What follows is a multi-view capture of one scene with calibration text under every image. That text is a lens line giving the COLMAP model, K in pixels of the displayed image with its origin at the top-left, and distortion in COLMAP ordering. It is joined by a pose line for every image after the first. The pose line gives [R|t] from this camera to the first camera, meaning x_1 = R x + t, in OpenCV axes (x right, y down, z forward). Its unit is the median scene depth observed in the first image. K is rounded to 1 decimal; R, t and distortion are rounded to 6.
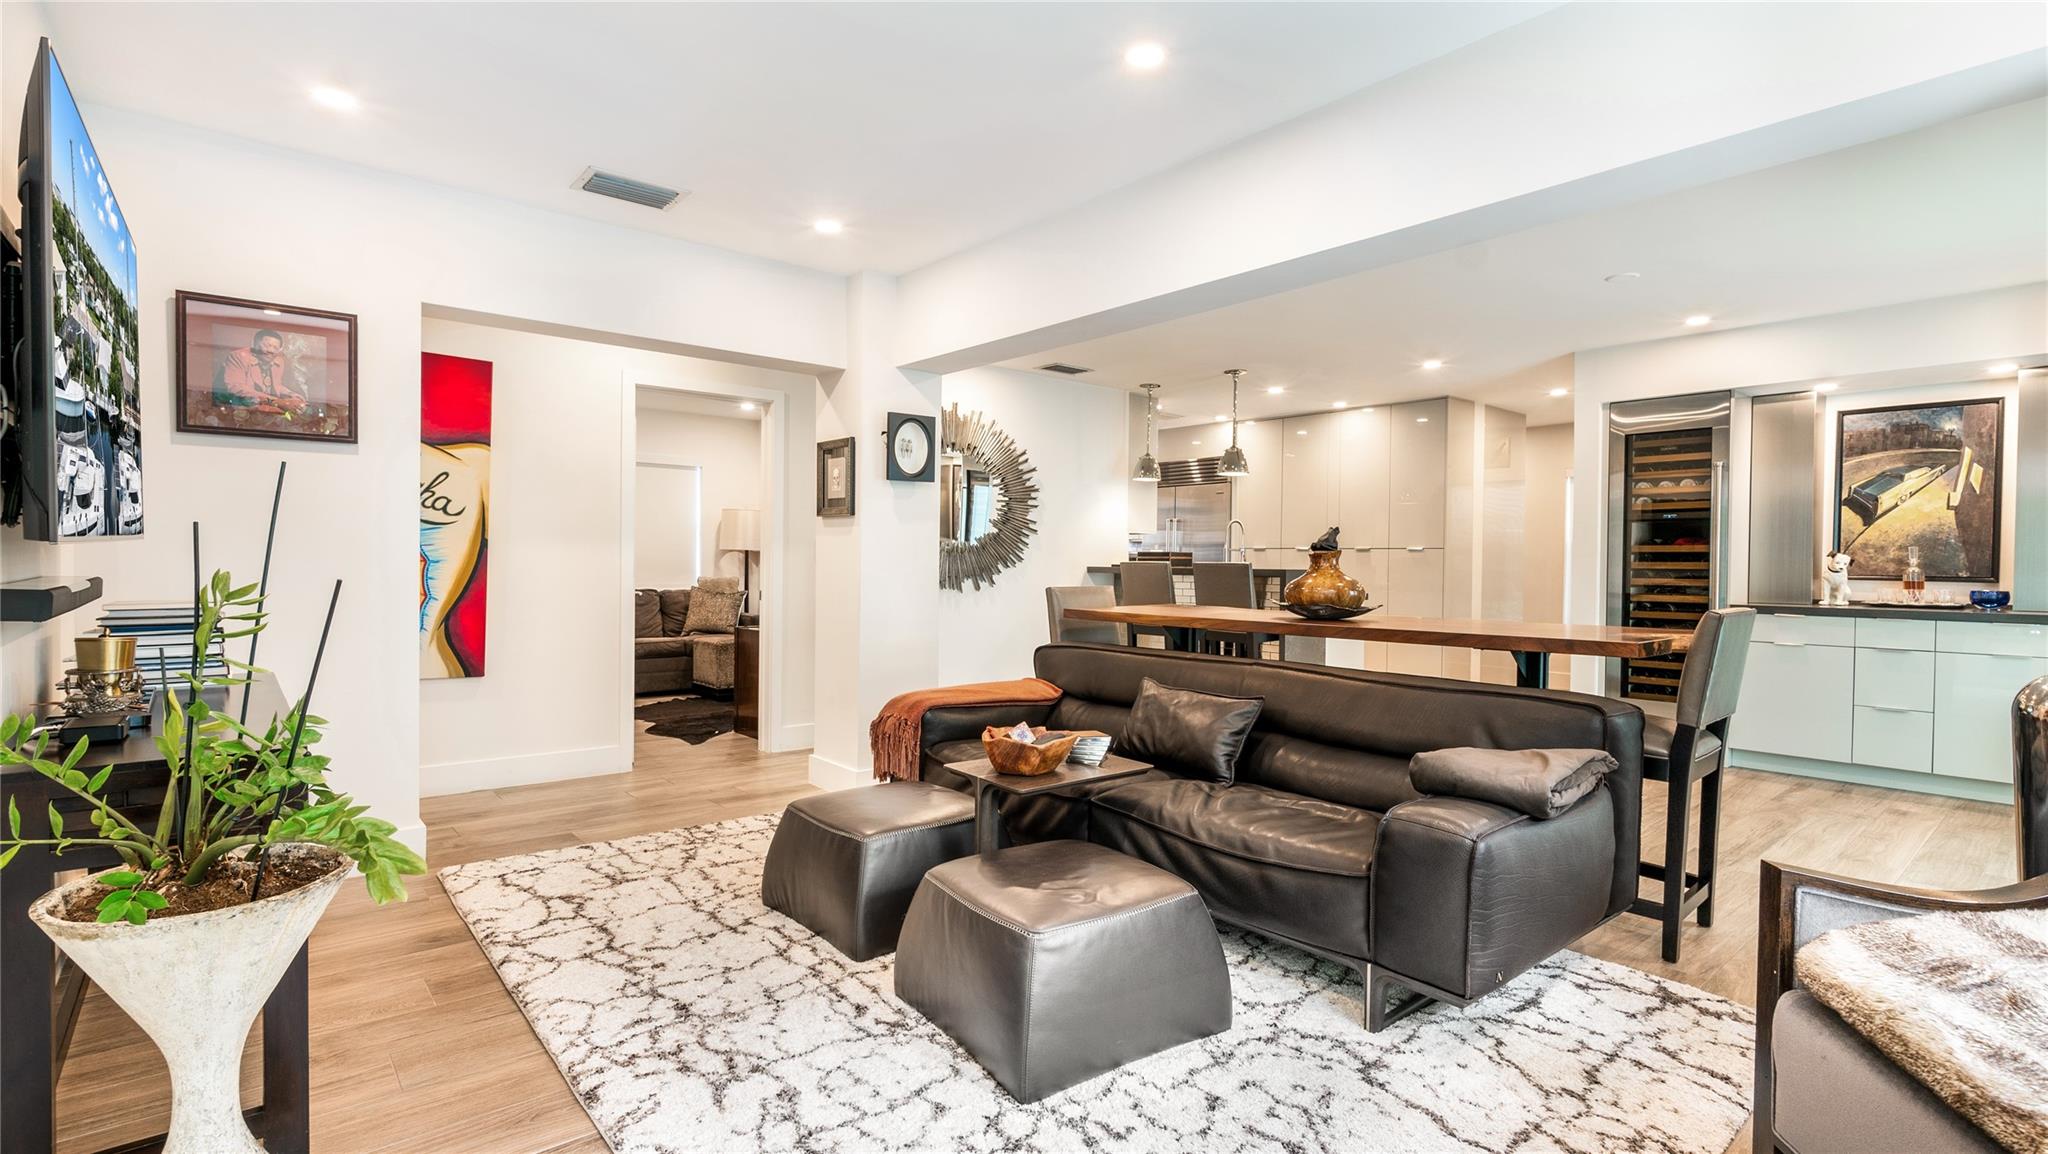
lens RADIAL K [[946.0, 0, 1020.9], [0, 946.0, 574.2], [0, 0, 1]] dist [-0.004726, -0.000222]
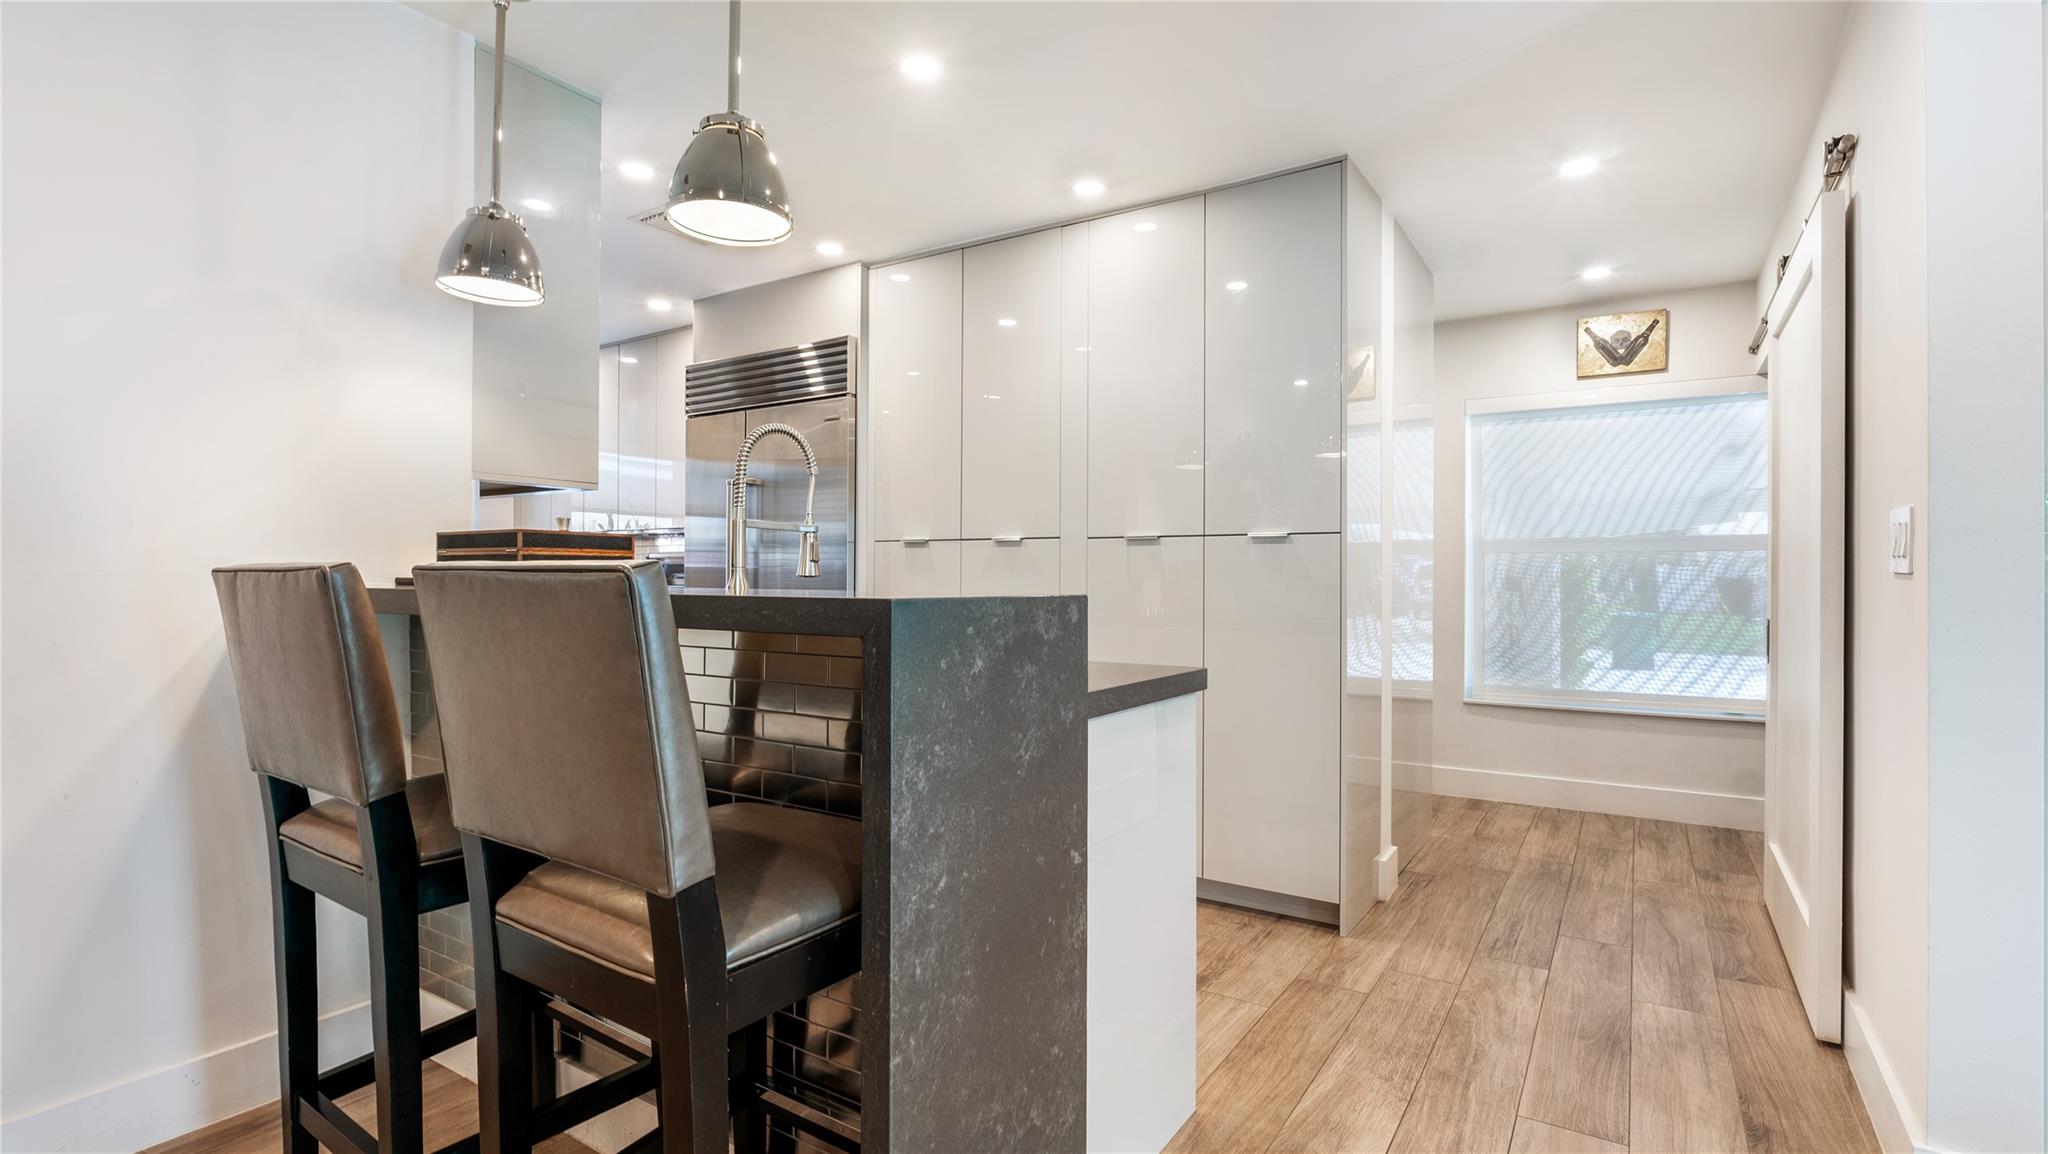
lens RADIAL K [[946.0, 0, 1028.8], [0, 946.0, 571.0], [0, 0, 1]] dist [-0.004726, -0.000222]
pose [[0.957540, -0.004097, 0.288271, 0.292596], [0.009519, 0.999803, -0.017410, -0.007997], [-0.288143, 0.019415, 0.957390, 0.936564]]
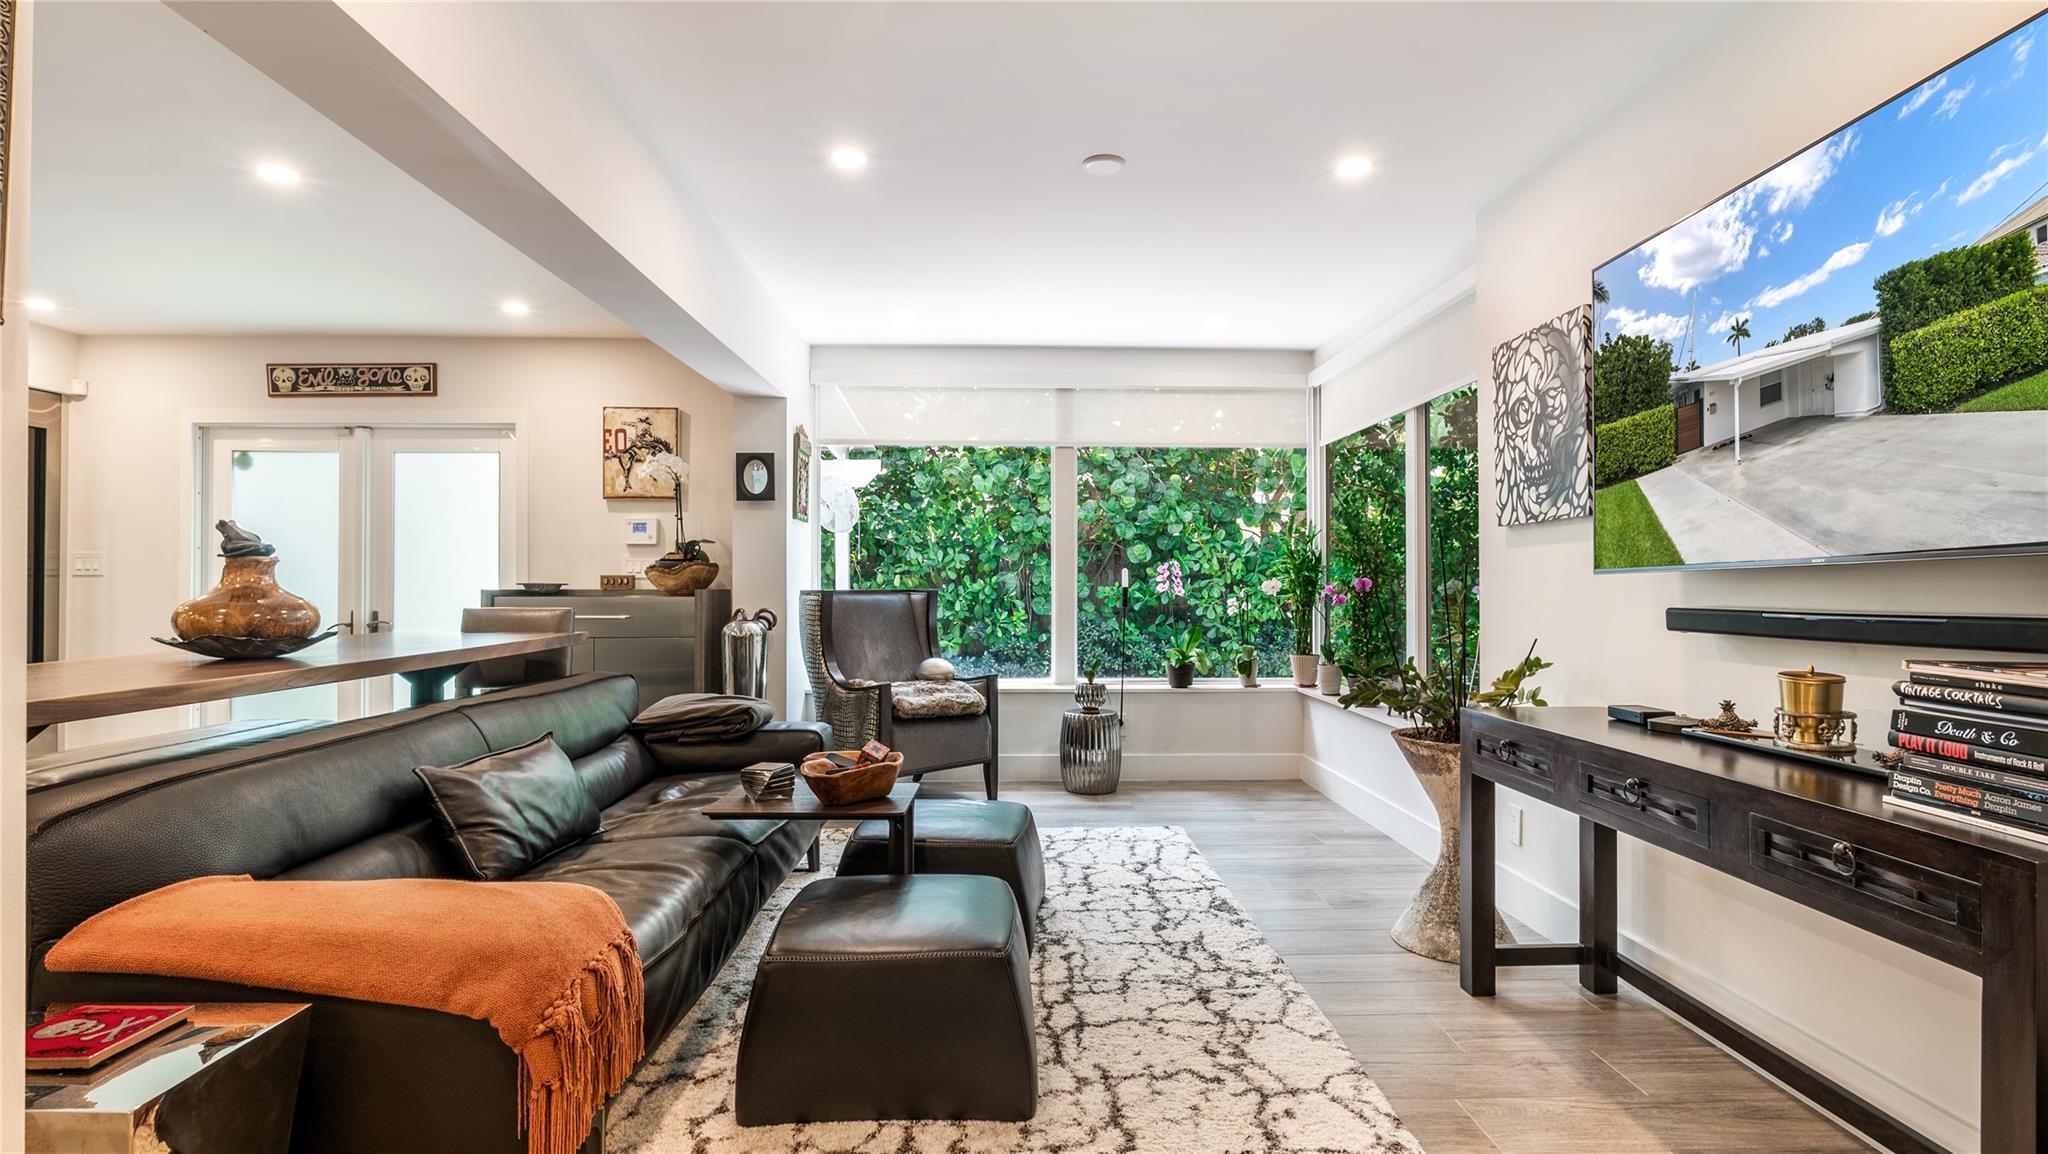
lens RADIAL K [[946.0, 0, 1026.8], [0, 946.0, 578.9], [0, 0, 1]] dist [-0.004726, -0.000222]
pose [[-0.781989, -0.008271, 0.623237, -0.389670], [-0.001303, 0.999931, 0.011635, -0.012813], [-0.623291, 0.008287, -0.781946, 0.880168]]
